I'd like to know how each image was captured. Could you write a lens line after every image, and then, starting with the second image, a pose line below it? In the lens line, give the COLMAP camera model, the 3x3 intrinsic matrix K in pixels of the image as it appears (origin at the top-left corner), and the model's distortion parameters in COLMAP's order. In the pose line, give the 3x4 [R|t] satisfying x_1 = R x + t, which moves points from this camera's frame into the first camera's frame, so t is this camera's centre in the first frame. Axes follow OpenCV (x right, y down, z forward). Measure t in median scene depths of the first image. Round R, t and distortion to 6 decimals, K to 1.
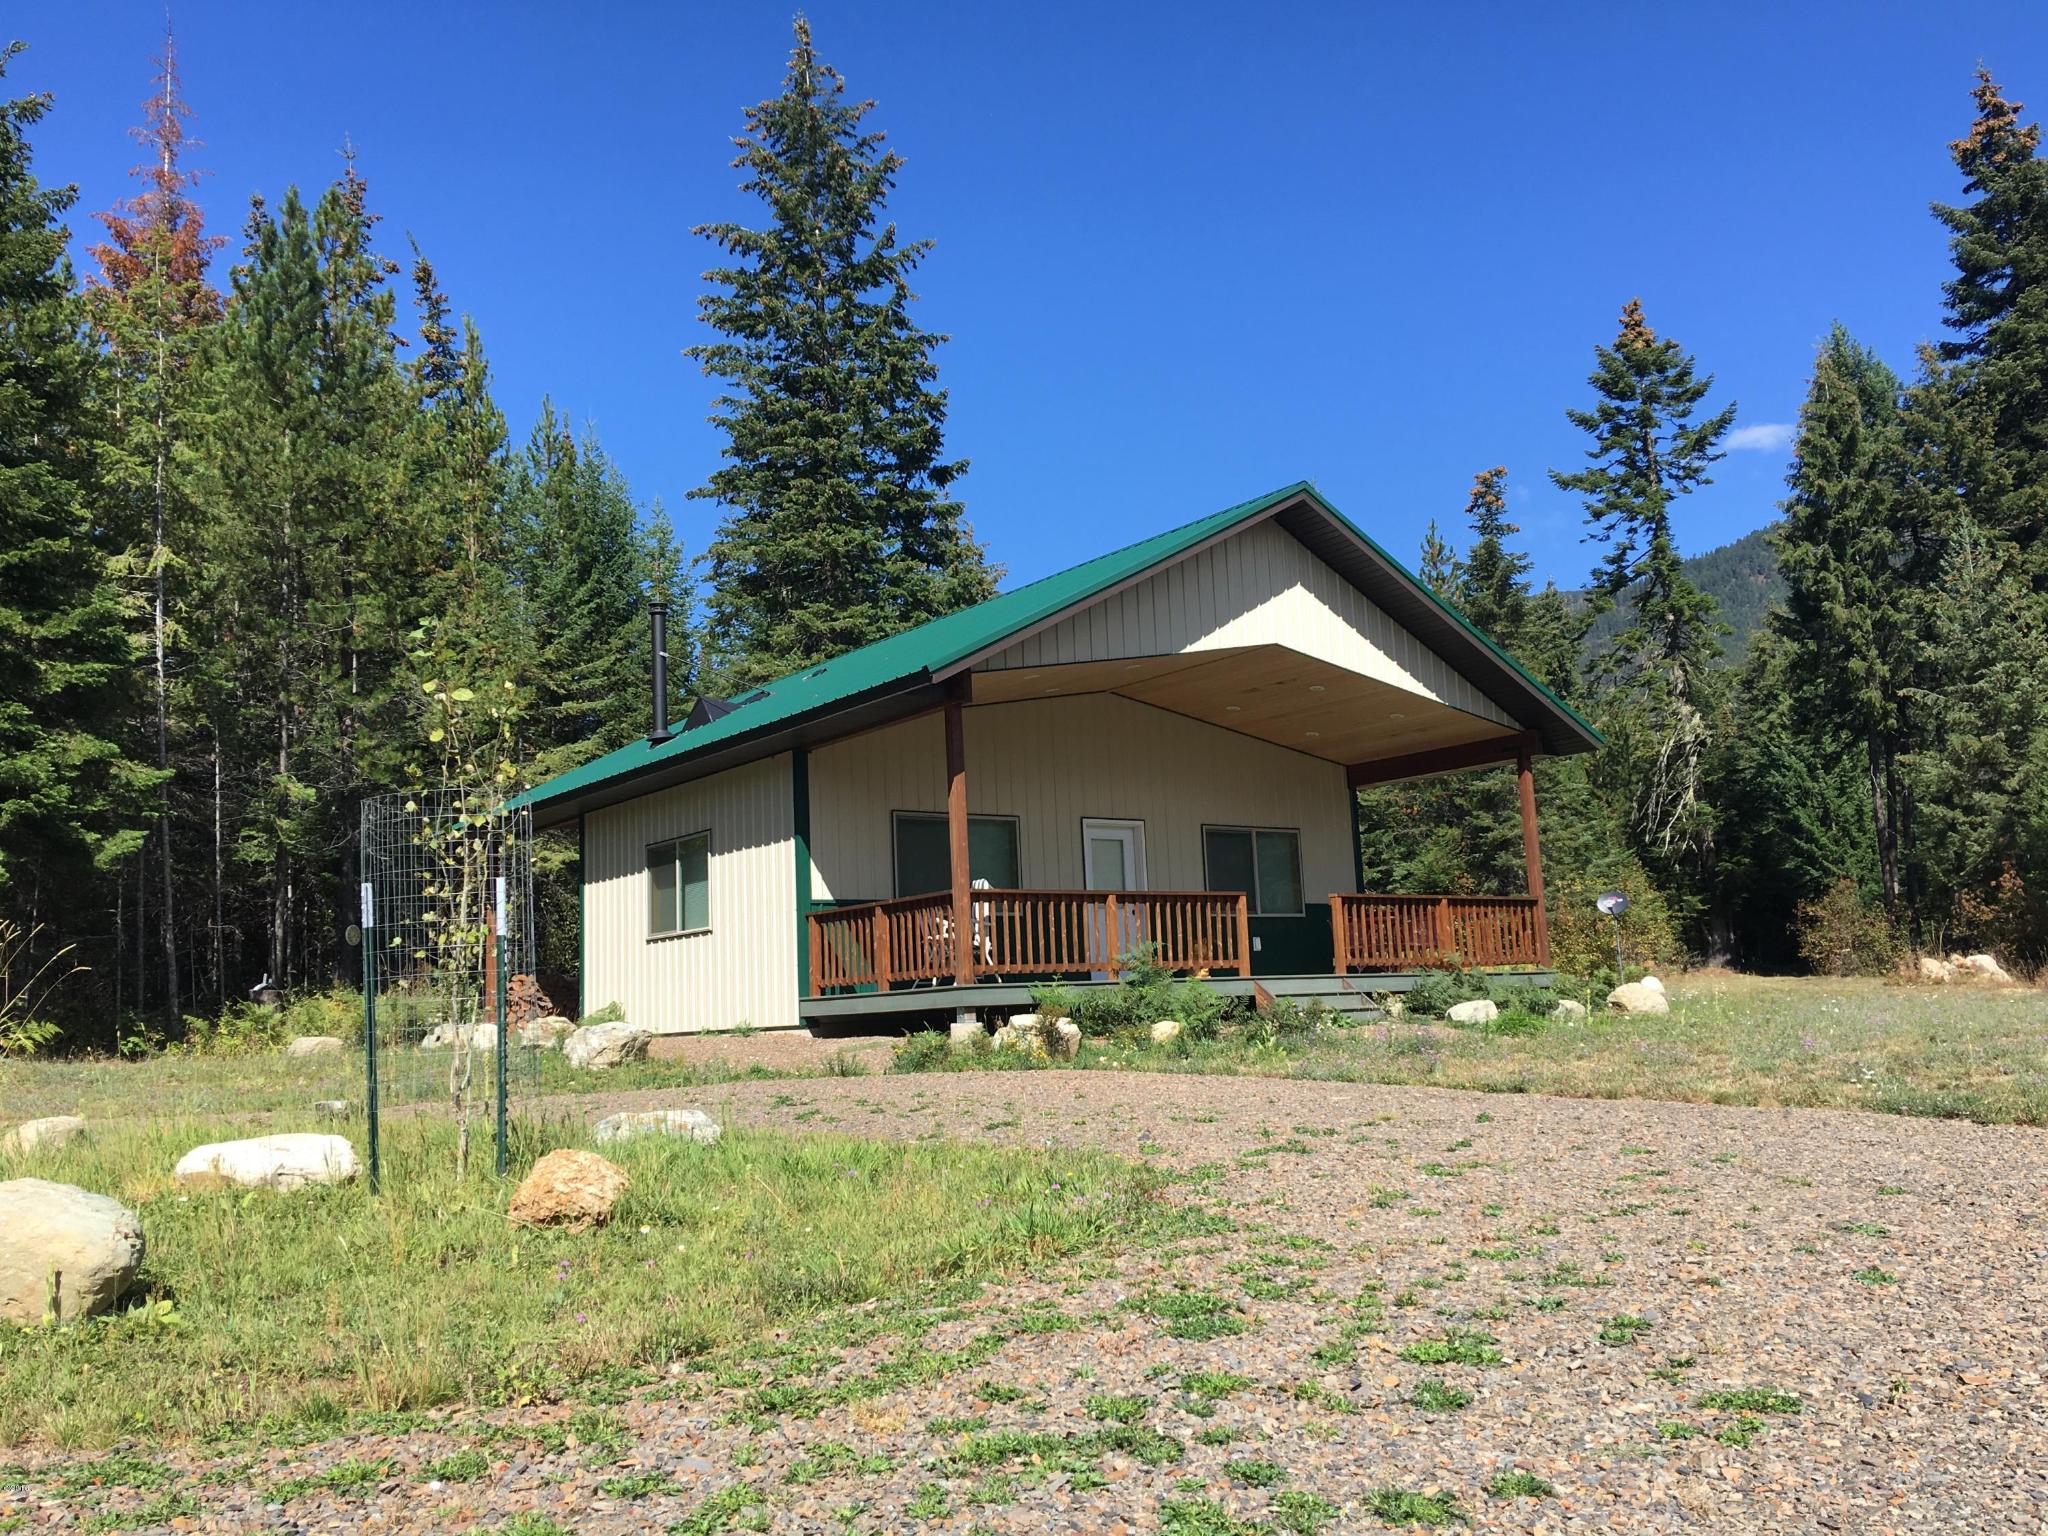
lens RADIAL K [[1694.5, 0, 1024.0], [0, 1694.5, 768.0], [0, 0, 1]] dist [0.013844, 0.004205]
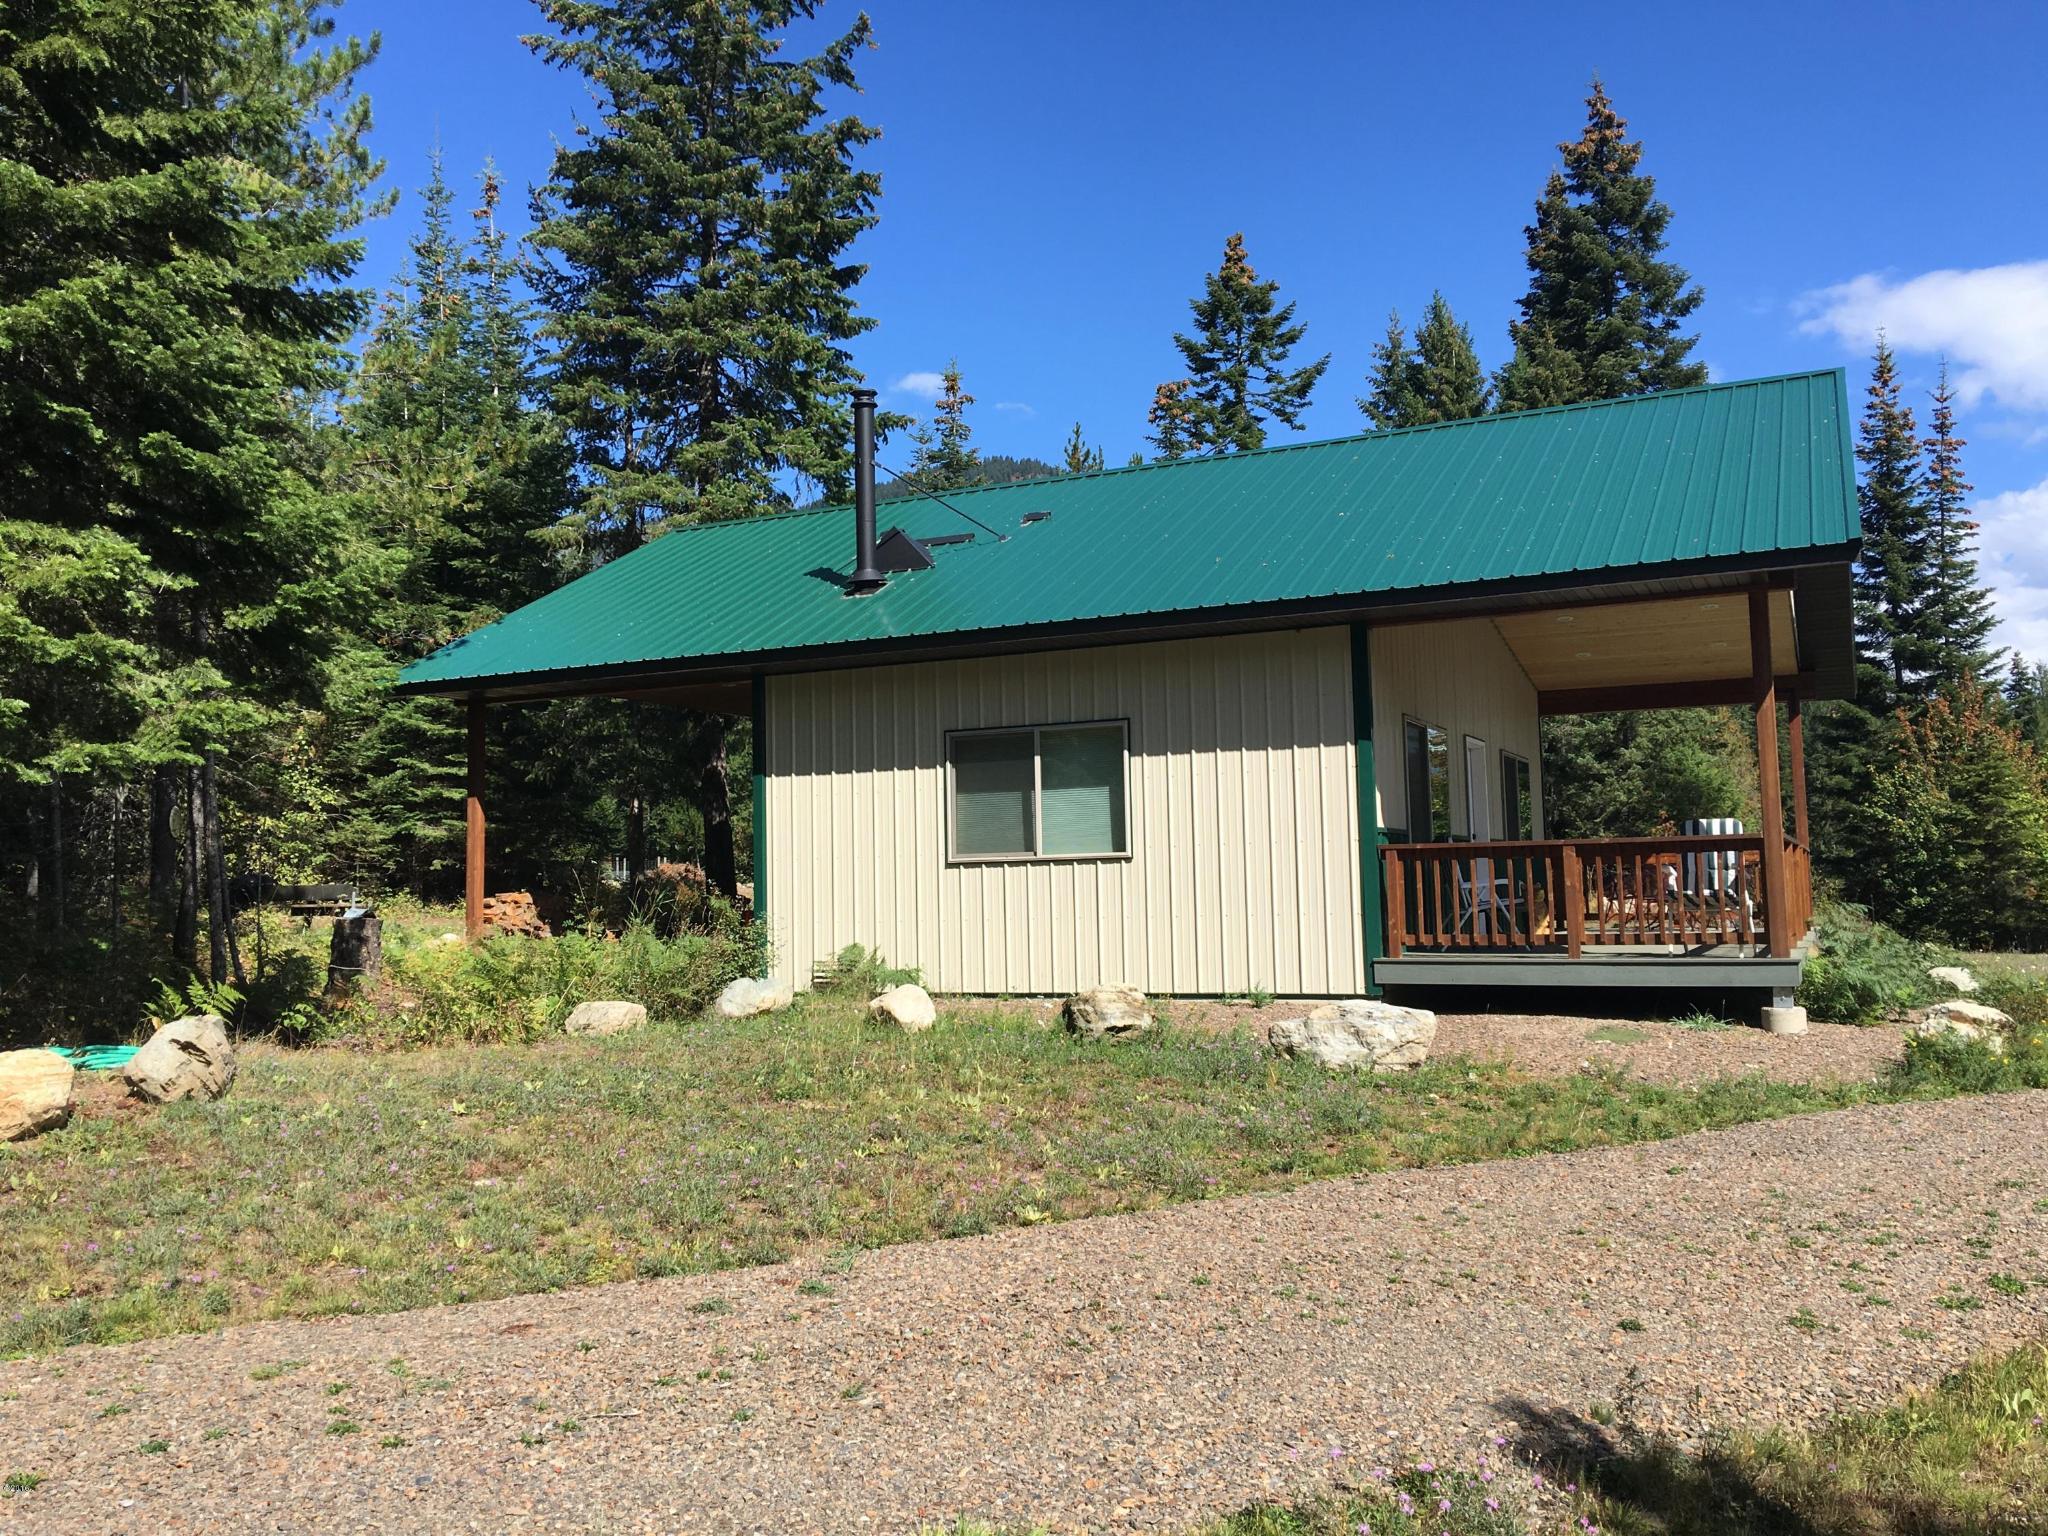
lens RADIAL K [[1707.0, 0, 1136.6], [0, 1707.0, 765.7], [0, 0, 1]] dist [0.085689, 0.001350]
pose [[0.884770, 0.057202, 0.462503, -0.517340], [-0.082283, 0.996021, 0.034221, 0.030764], [-0.458706, -0.068334, 0.885957, 0.352211]]
